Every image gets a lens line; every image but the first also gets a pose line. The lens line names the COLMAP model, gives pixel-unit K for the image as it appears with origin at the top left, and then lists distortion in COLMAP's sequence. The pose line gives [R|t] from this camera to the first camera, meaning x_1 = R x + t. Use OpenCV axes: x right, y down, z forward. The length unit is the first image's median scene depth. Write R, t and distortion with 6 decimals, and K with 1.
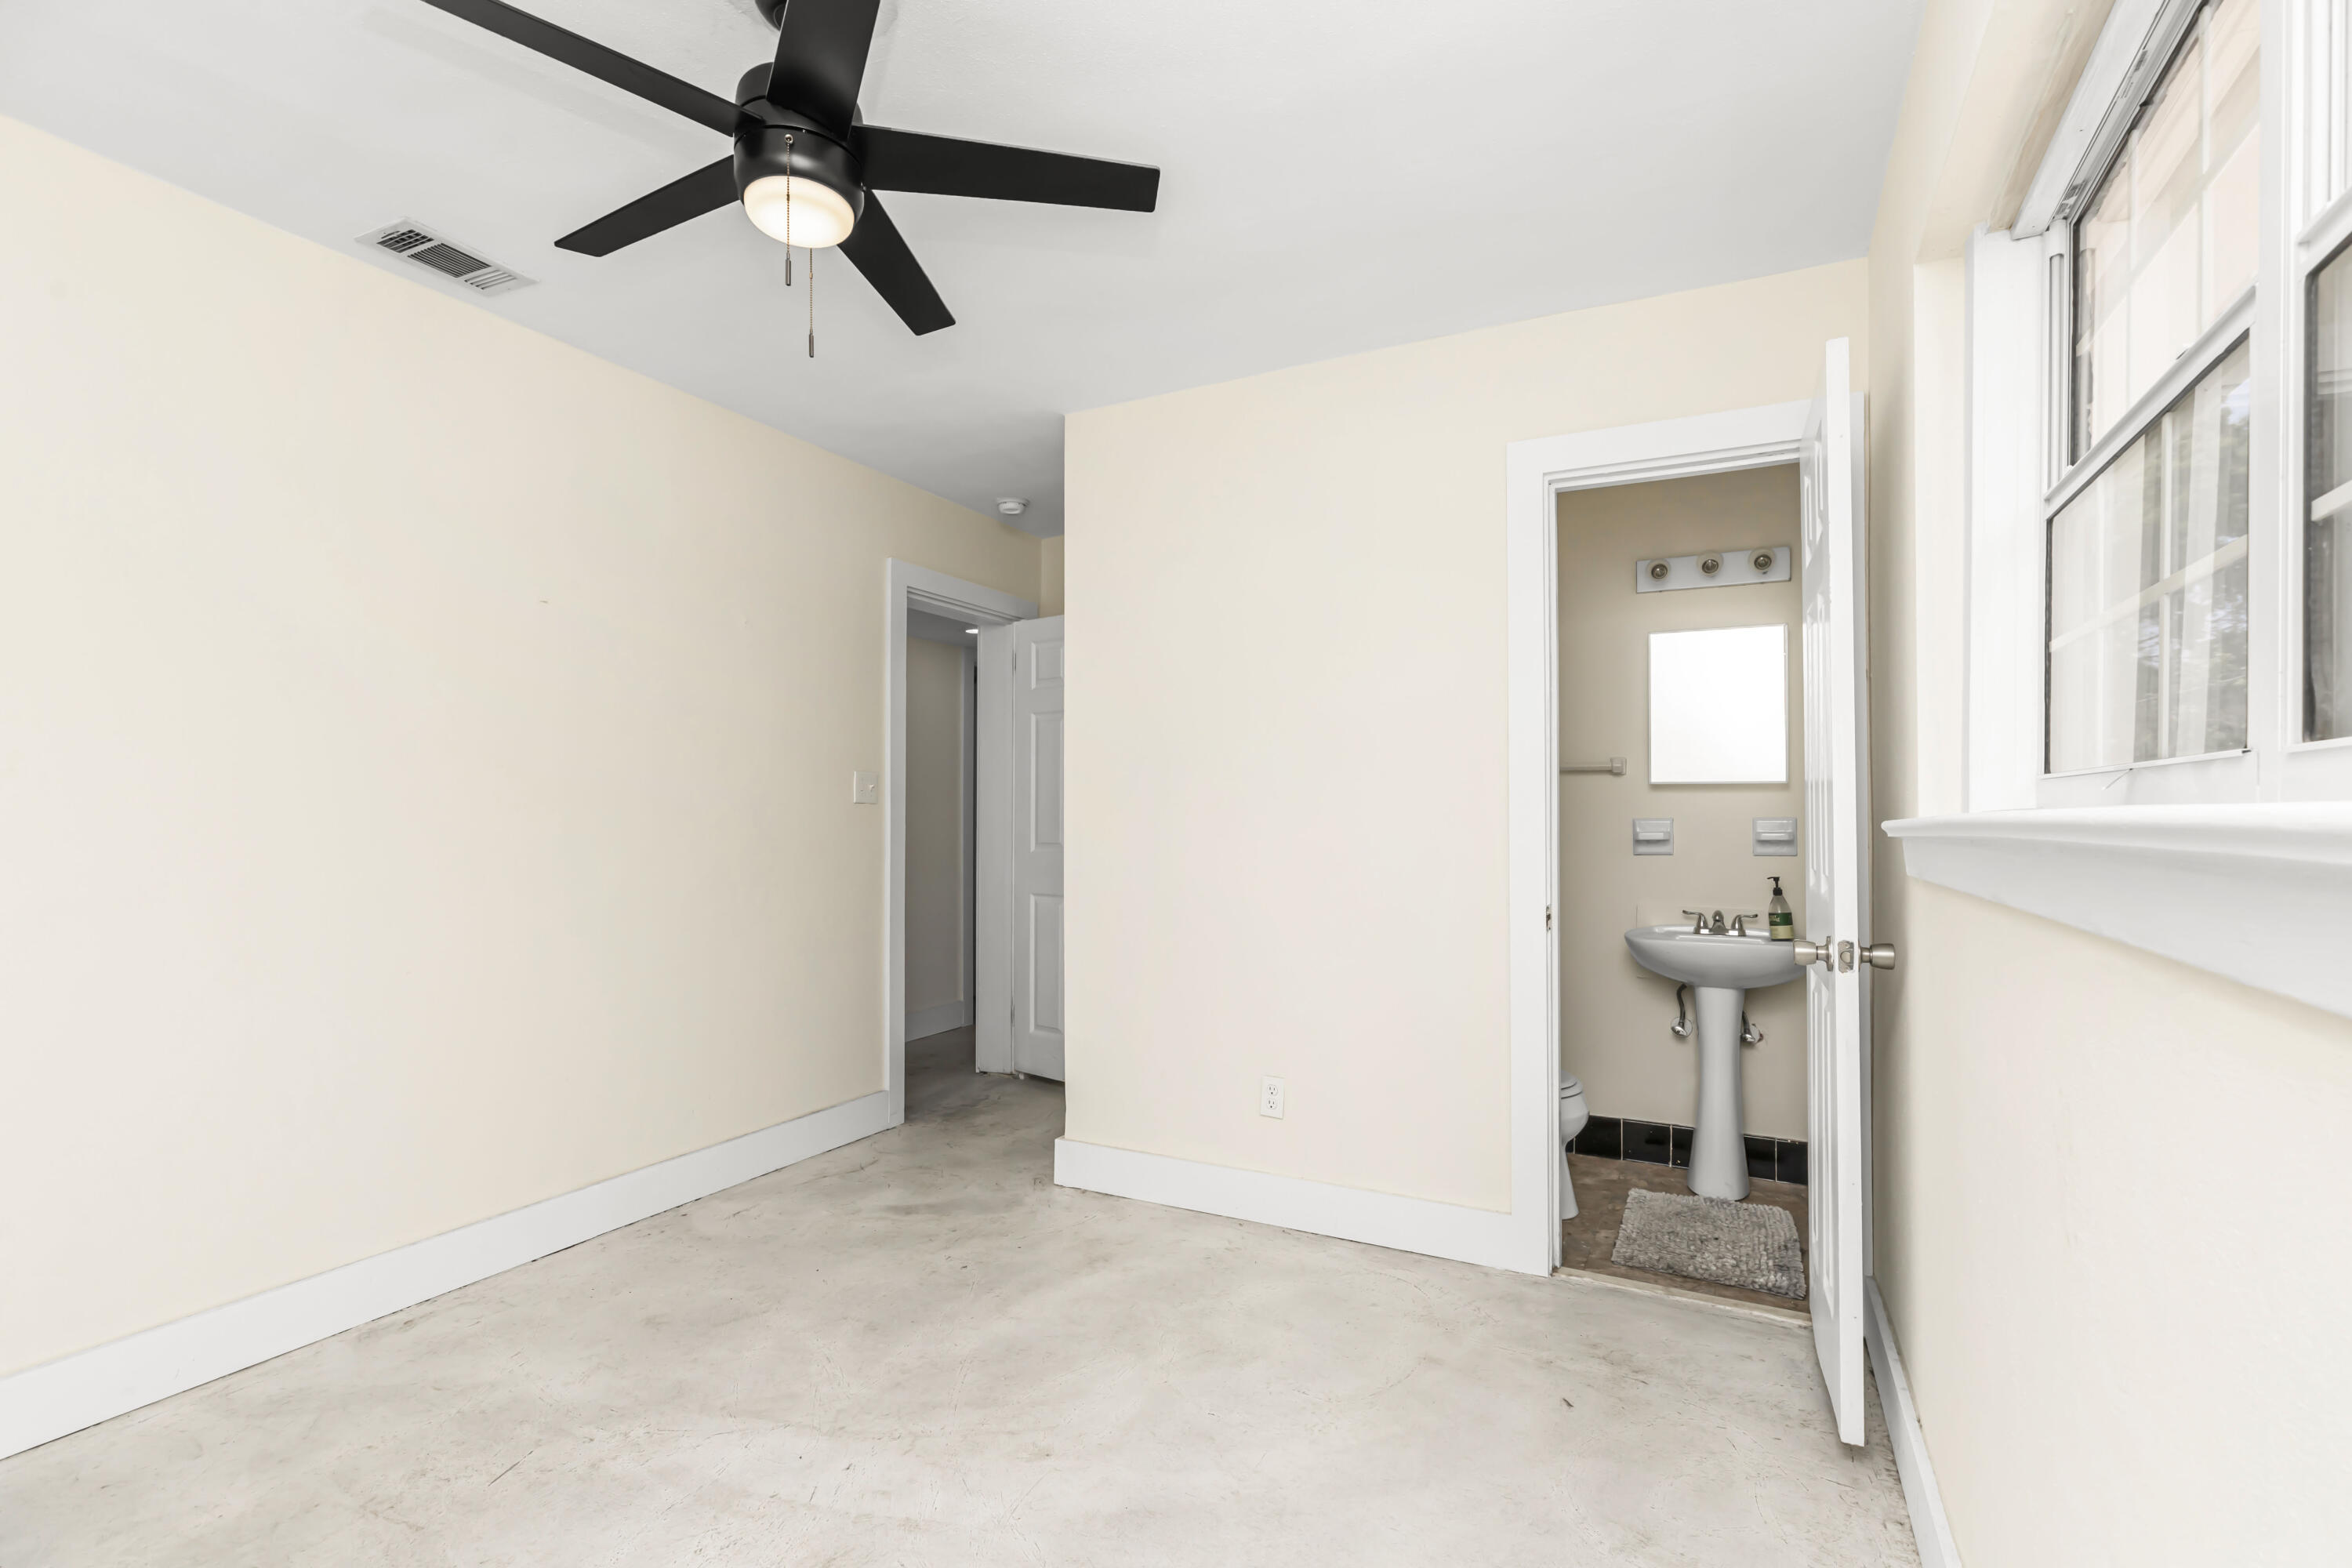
lens RADIAL K [[1078.1, 0, 1176.8], [0, 1078.1, 802.8], [0, 0, 1]] dist [-0.000808, -0.000171]
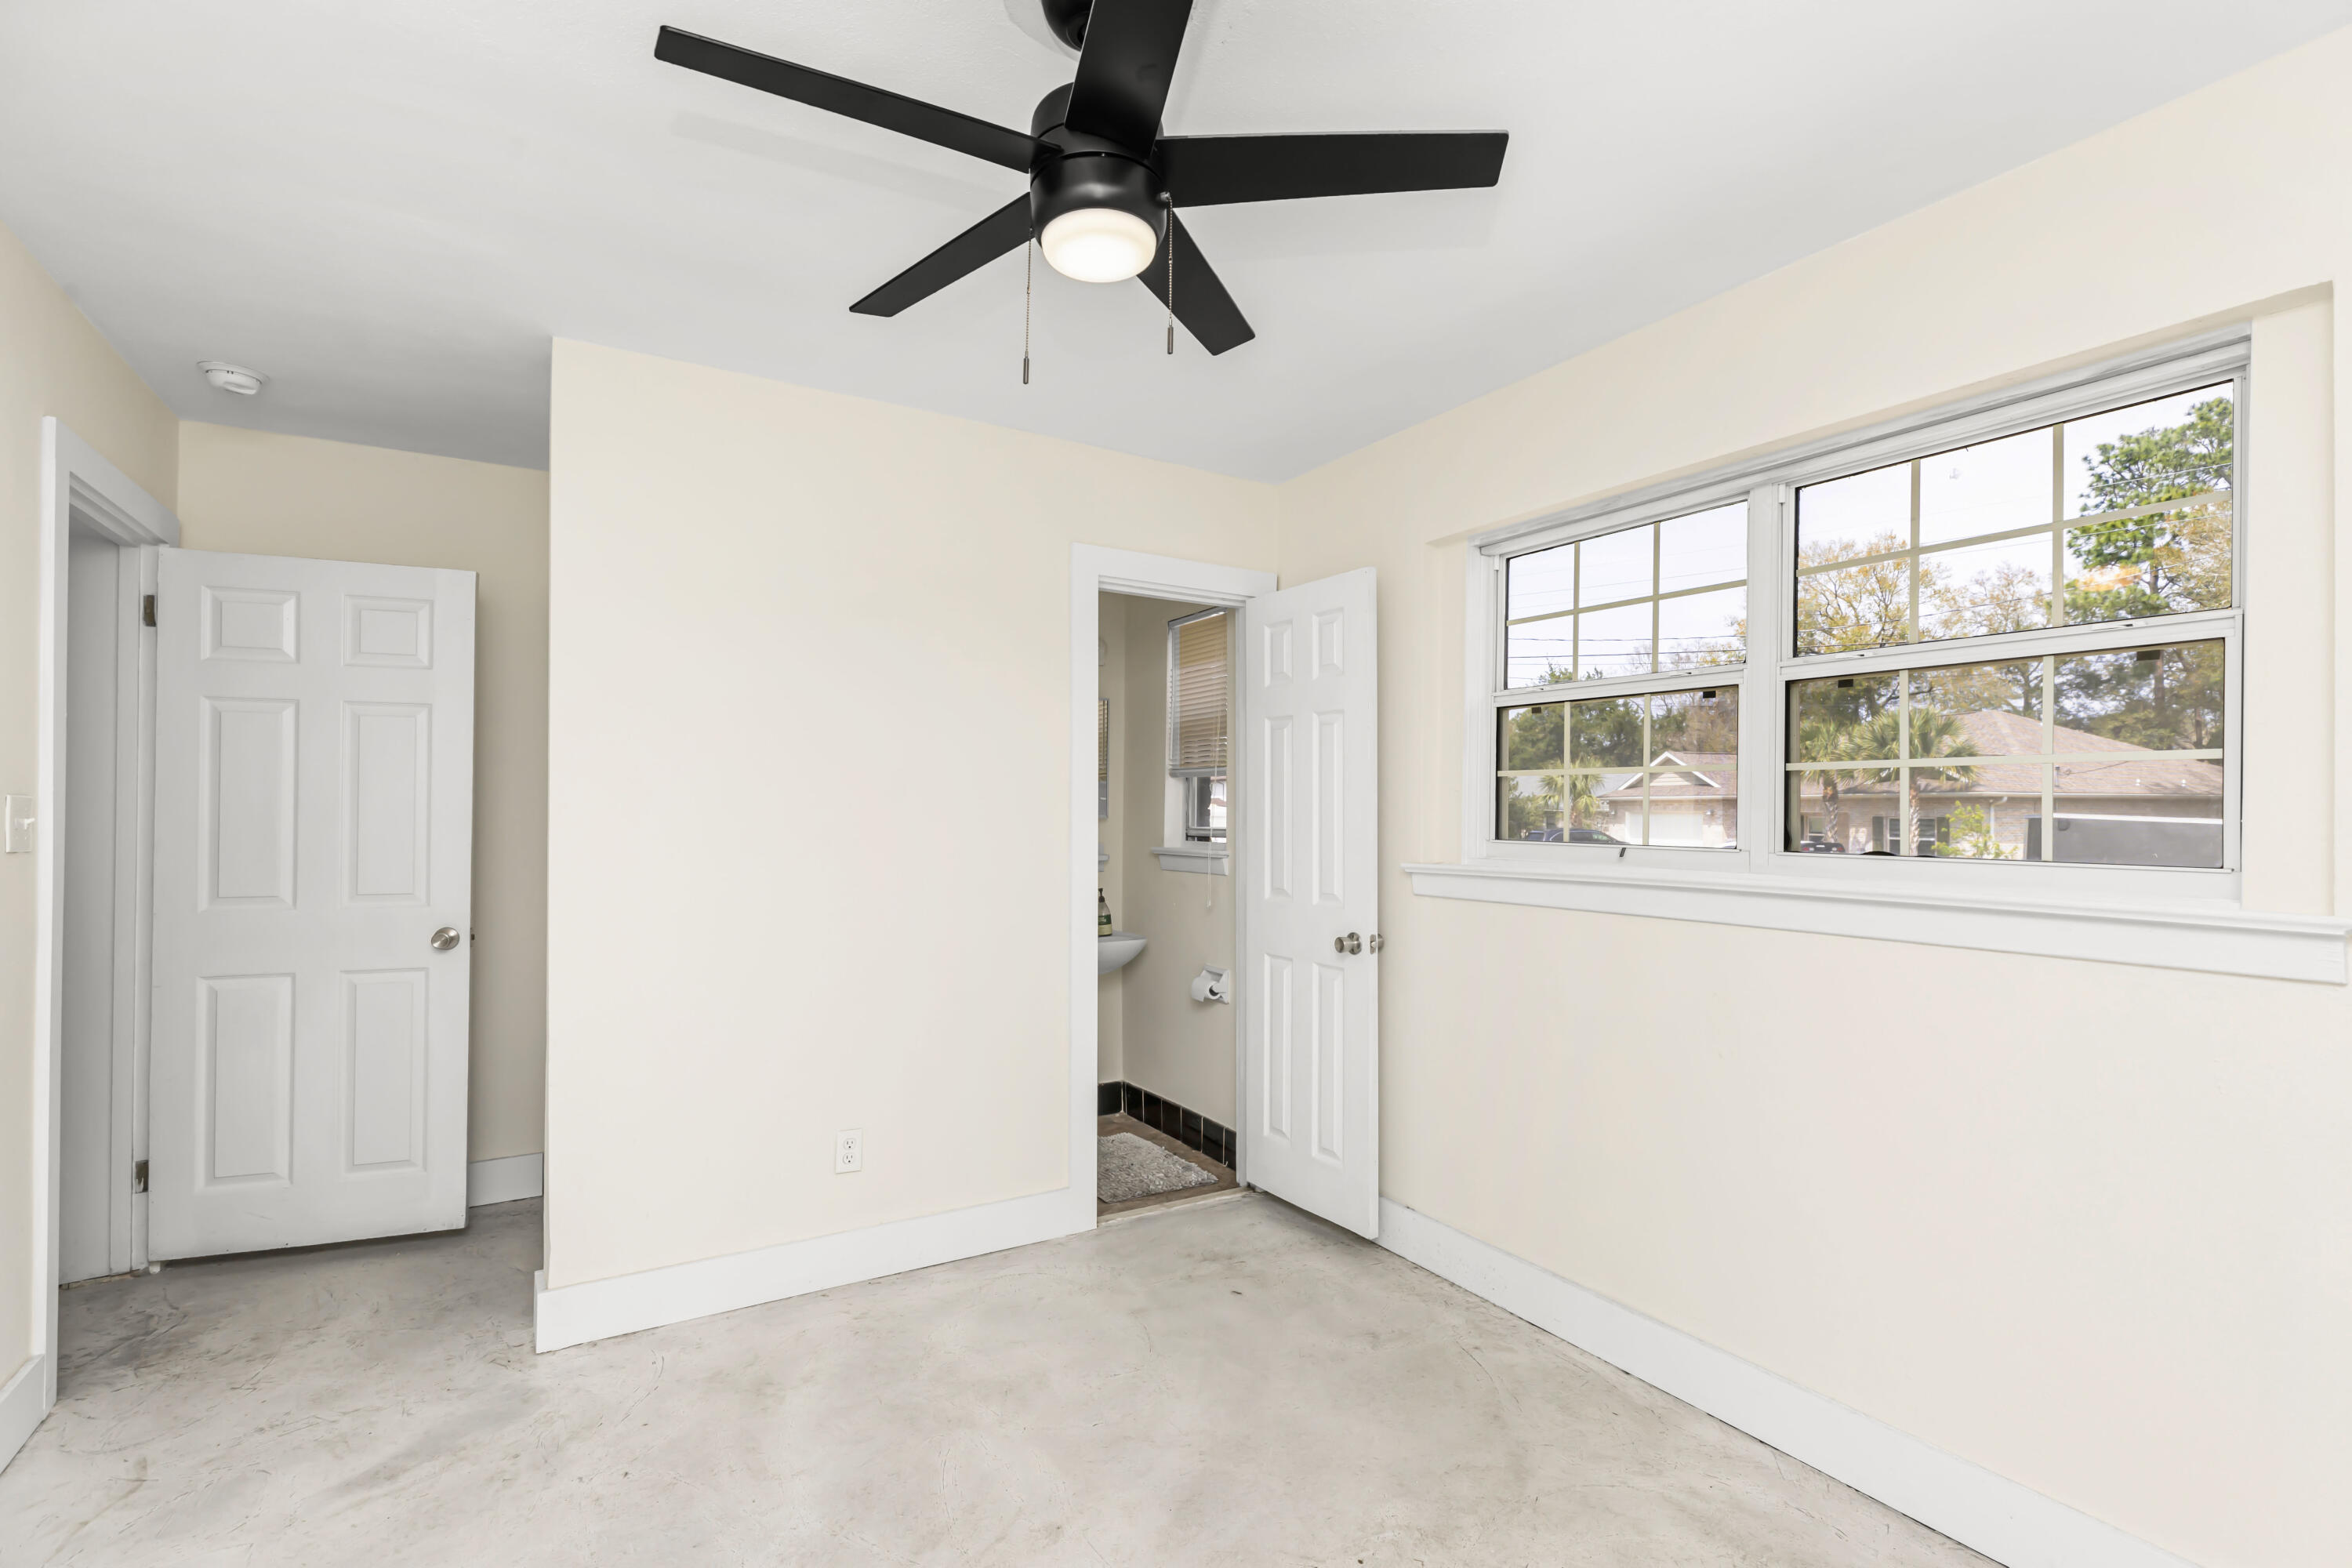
lens RADIAL K [[1078.1, 0, 1183.2], [0, 1078.1, 804.6], [0, 0, 1]] dist [-0.000808, -0.000171]
pose [[0.513668, 0.005547, 0.857971, -0.628654], [-0.014311, 0.999895, 0.002103, -0.046031], [-0.857870, -0.013359, 0.513693, 0.272355]]
